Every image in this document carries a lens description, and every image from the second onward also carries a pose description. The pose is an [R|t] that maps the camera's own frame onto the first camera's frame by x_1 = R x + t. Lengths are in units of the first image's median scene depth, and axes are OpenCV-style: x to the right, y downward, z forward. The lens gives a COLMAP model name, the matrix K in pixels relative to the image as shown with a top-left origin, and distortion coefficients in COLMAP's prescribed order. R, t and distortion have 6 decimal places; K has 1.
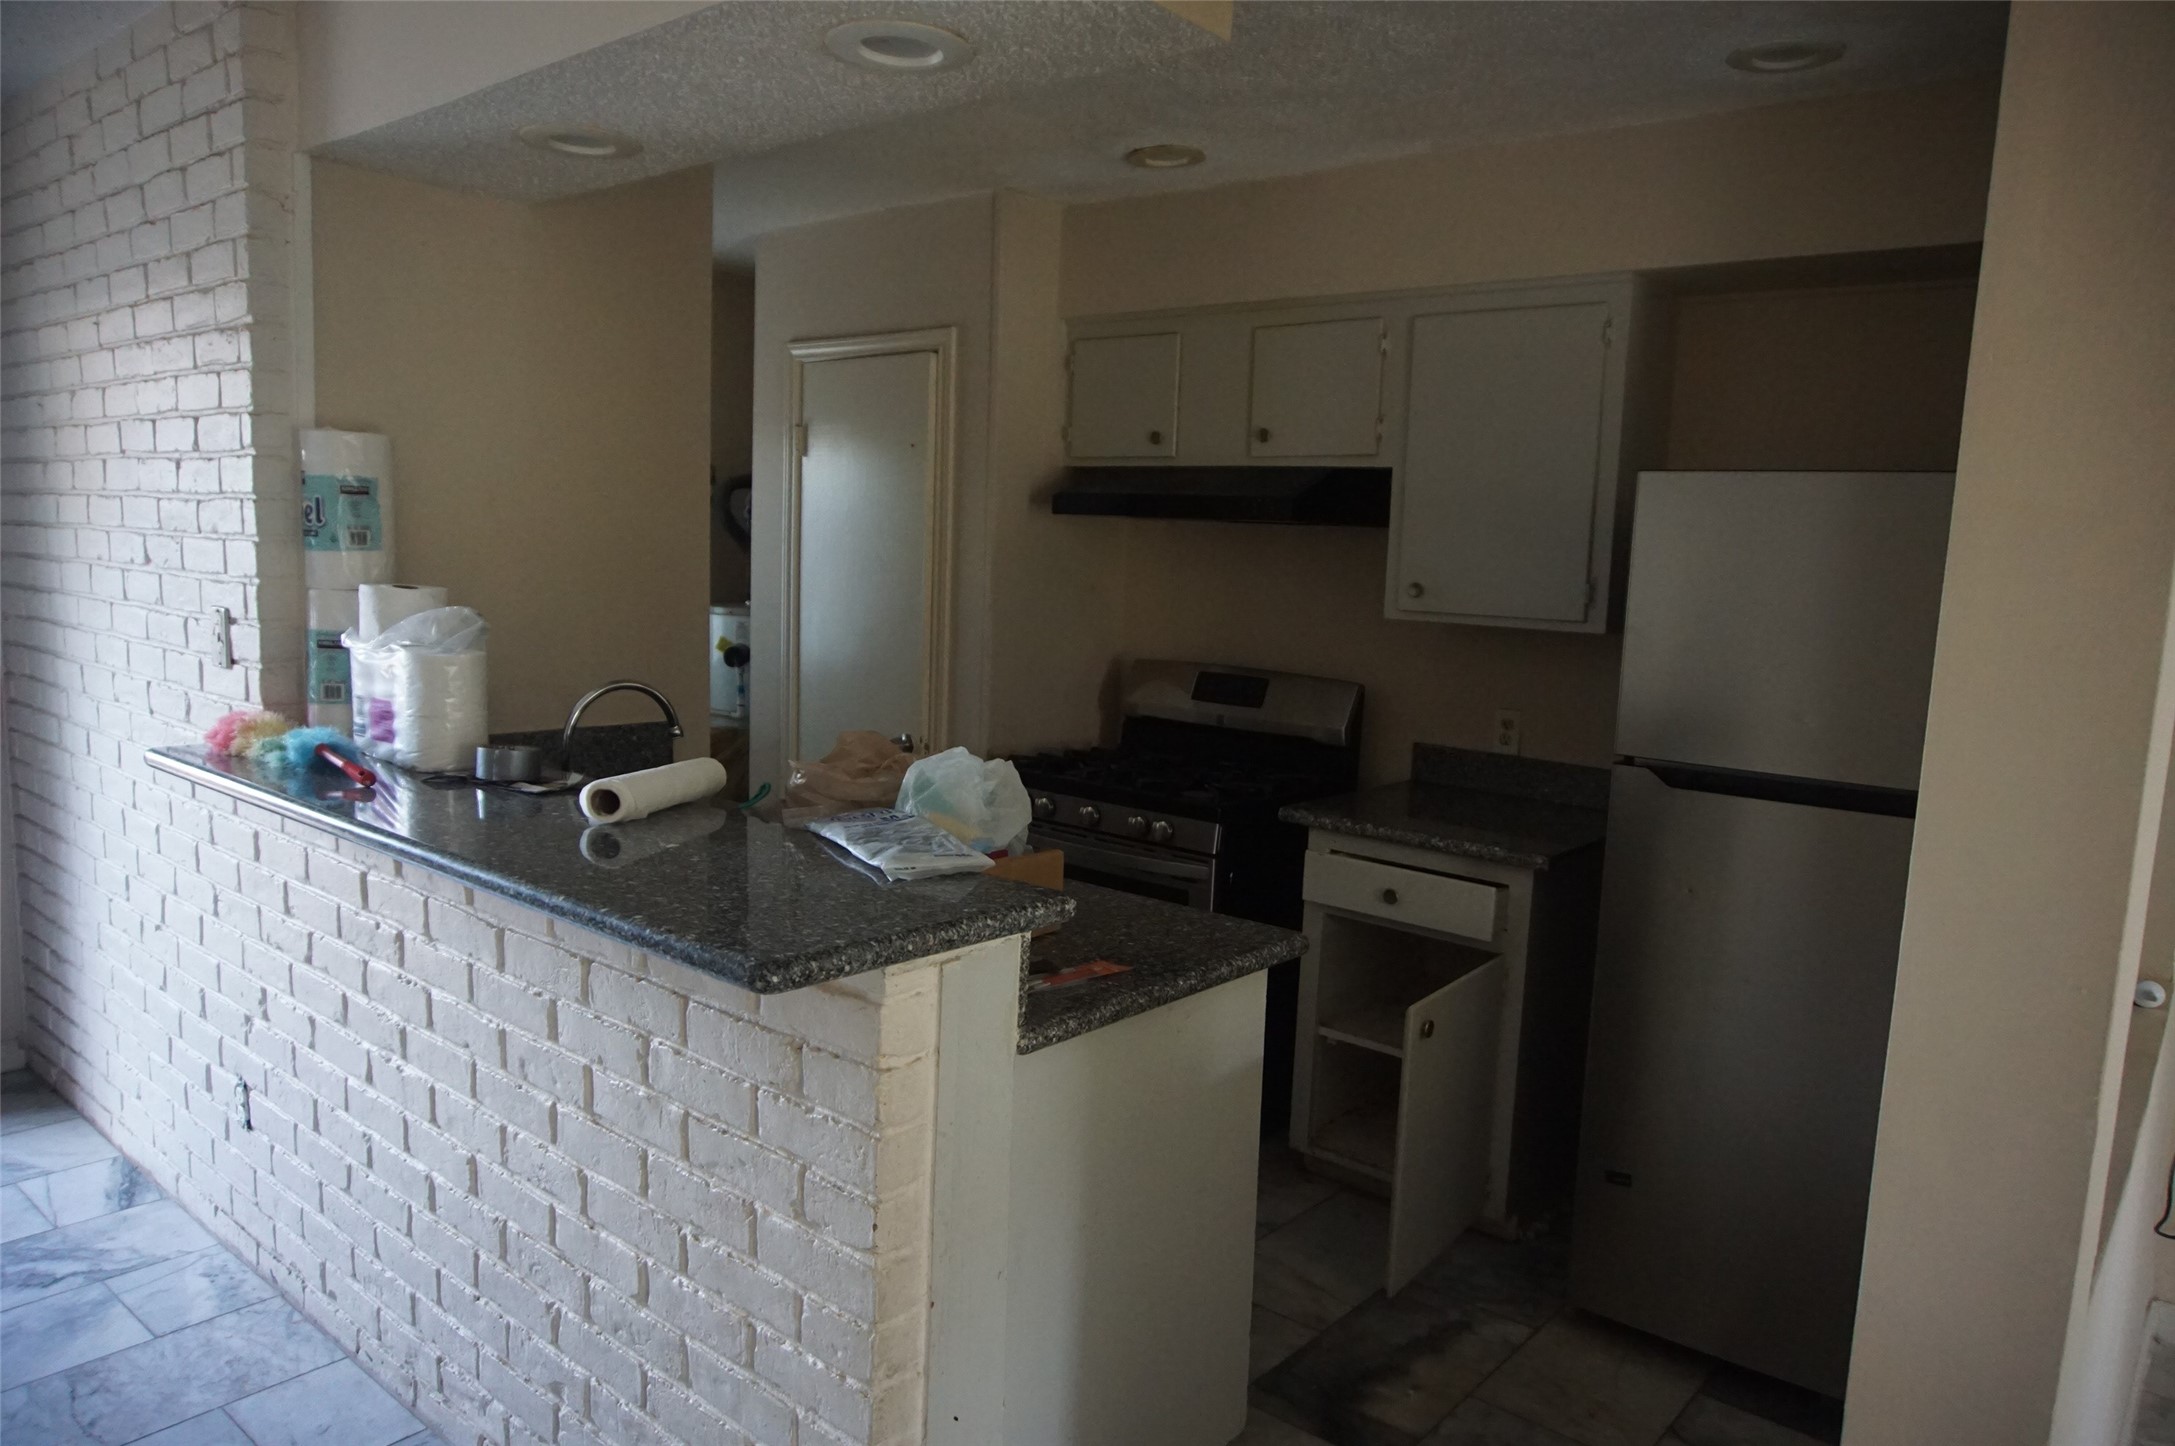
lens RADIAL K [[1450.9, 0, 1102.0], [0, 1450.9, 717.7], [0, 0, 1]] dist [-0.033743, 0.016698]
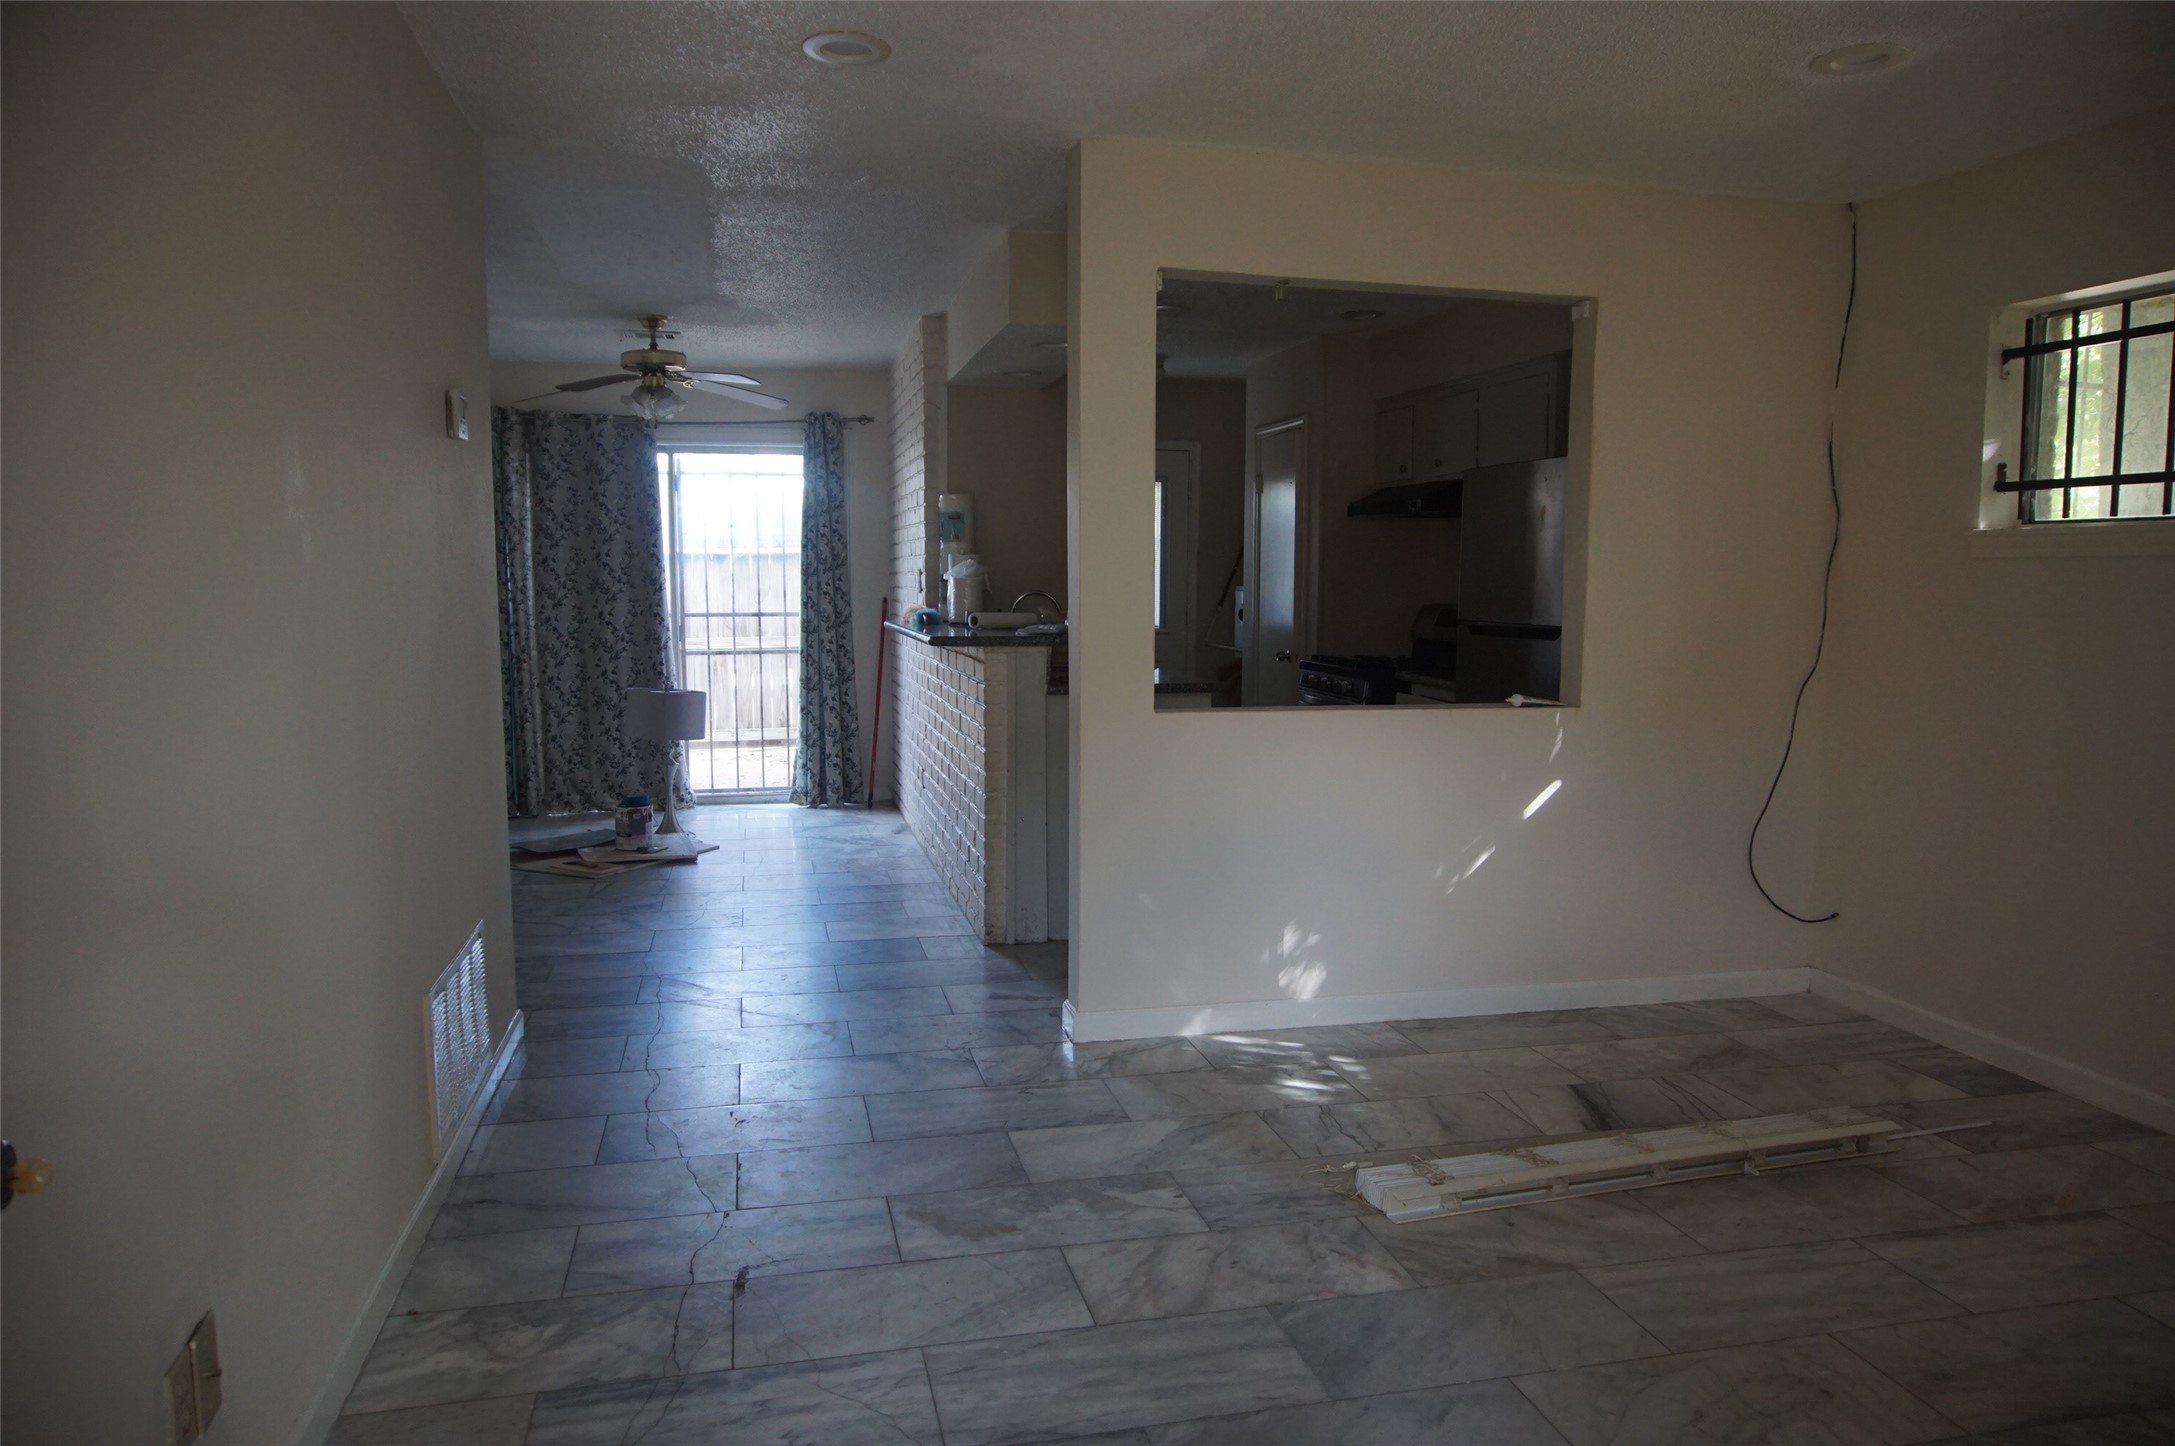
lens RADIAL K [[1450.9, 0, 1081.2], [0, 1450.9, 727.7], [0, 0, 1]] dist [-0.033743, 0.016698]
pose [[0.800089, 0.030484, -0.599107, 1.220504], [-0.047567, 0.998787, -0.012704, 0.236752], [0.597993, 0.038662, 0.800568, -0.901634]]
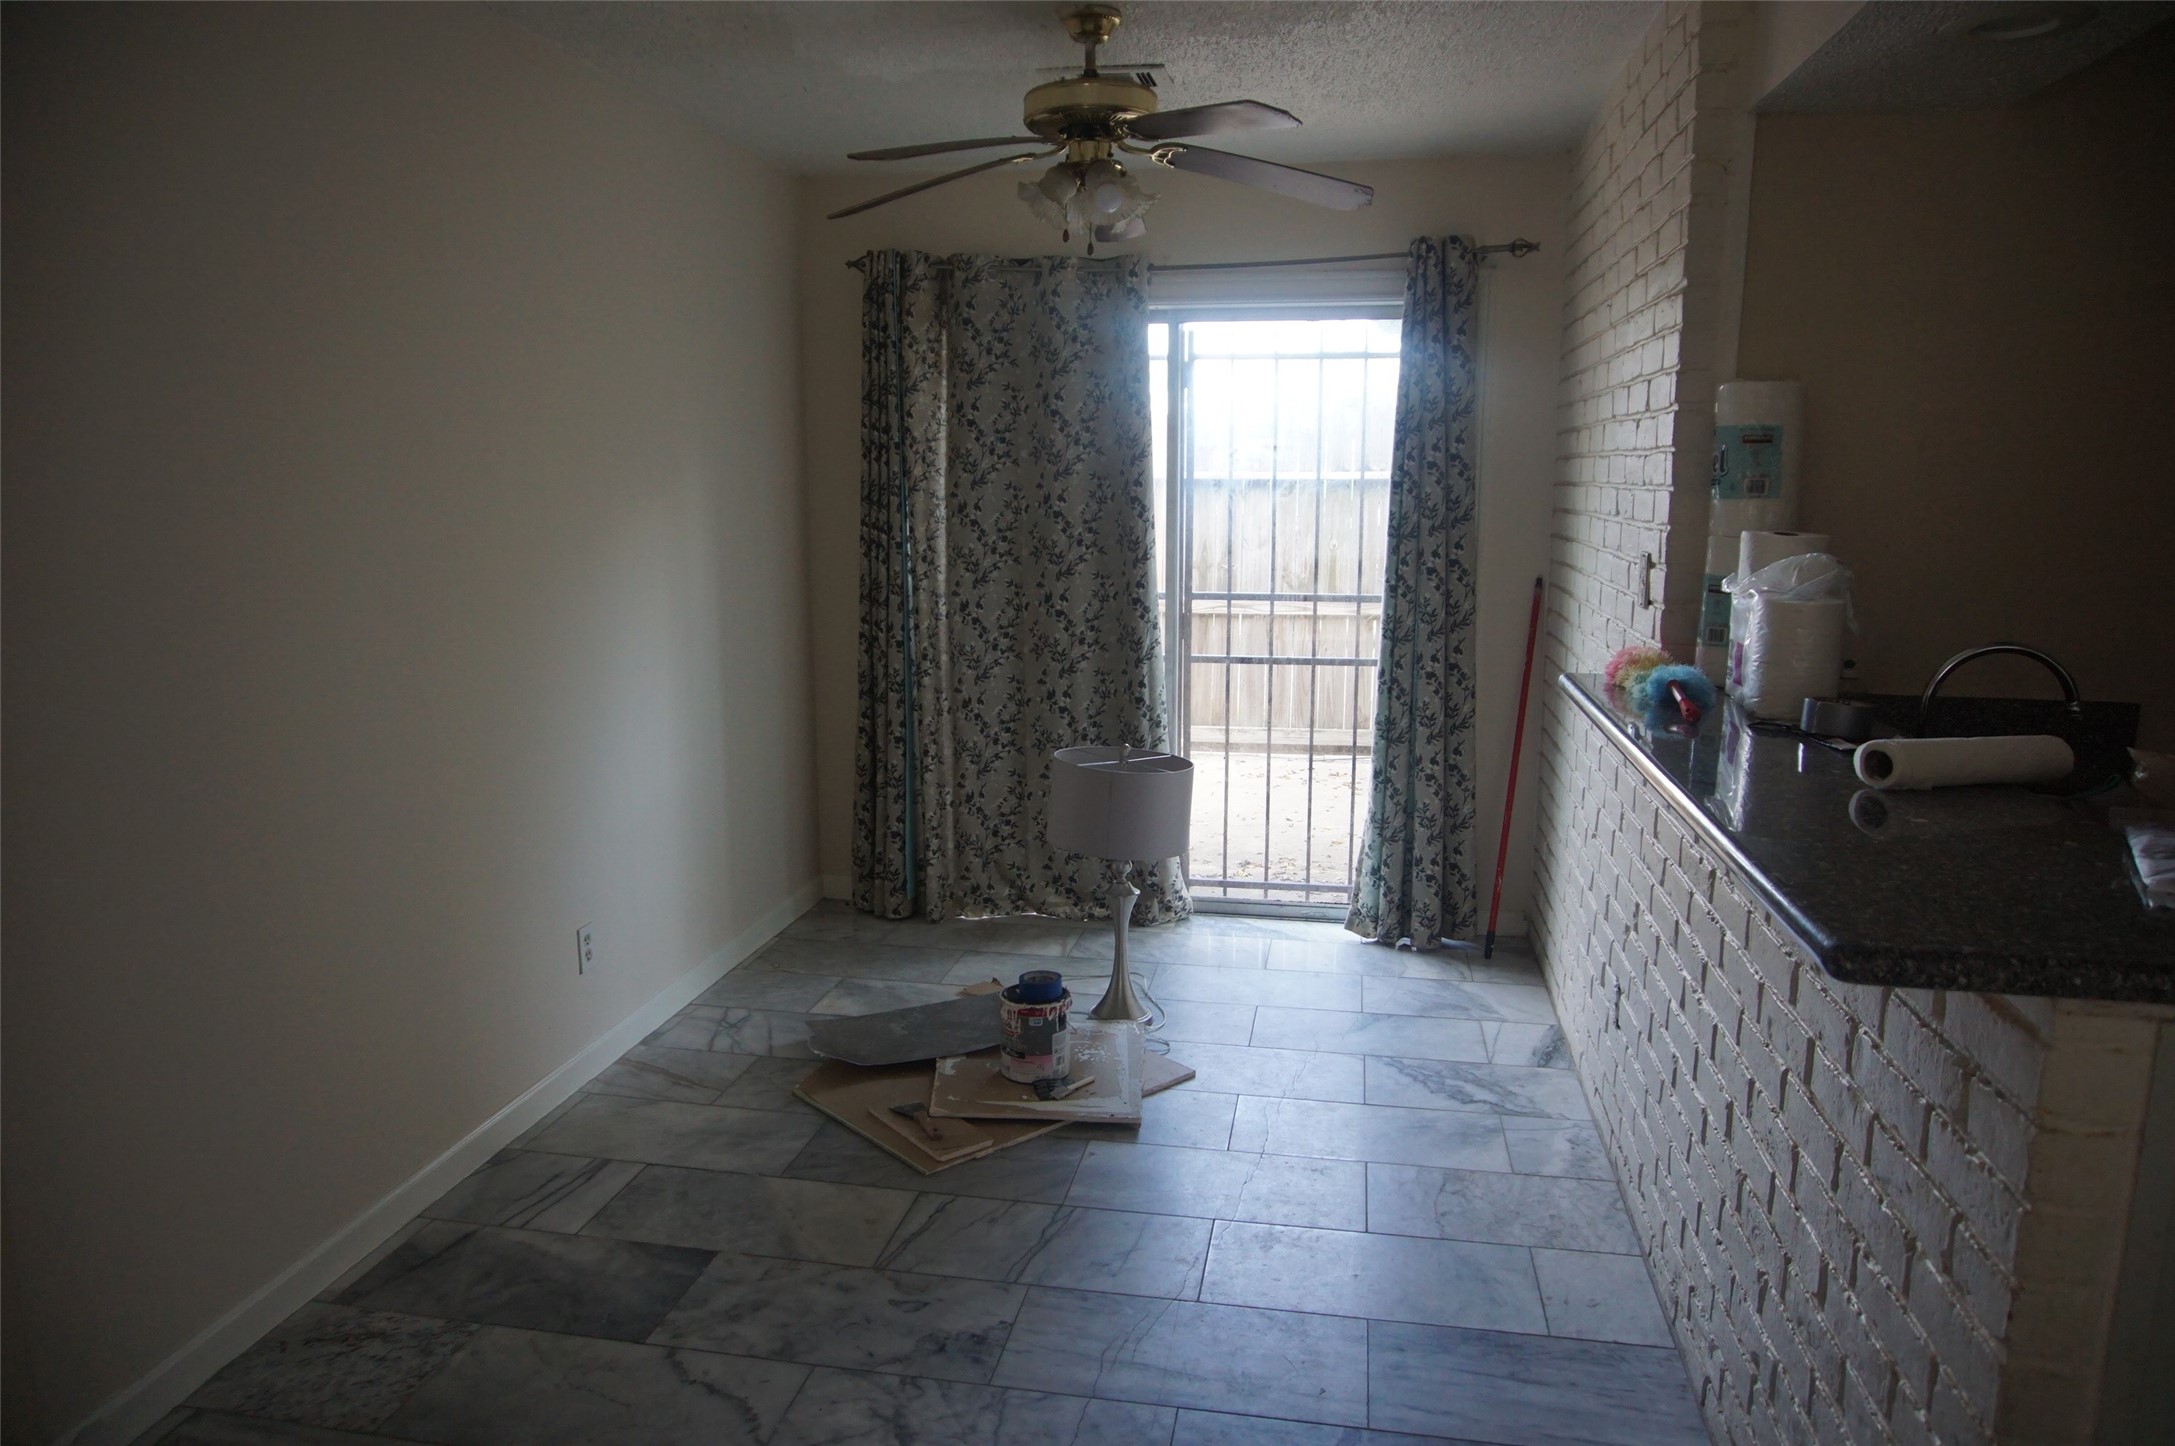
lens RADIAL K [[1450.9, 0, 1093.9], [0, 1450.9, 715.8], [0, 0, 1]] dist [-0.033743, 0.016698]
pose [[0.502868, 0.110531, -0.857267, 0.146524], [-0.092737, 0.992965, 0.073628, 0.005300], [0.859374, 0.042475, 0.509581, 0.087470]]
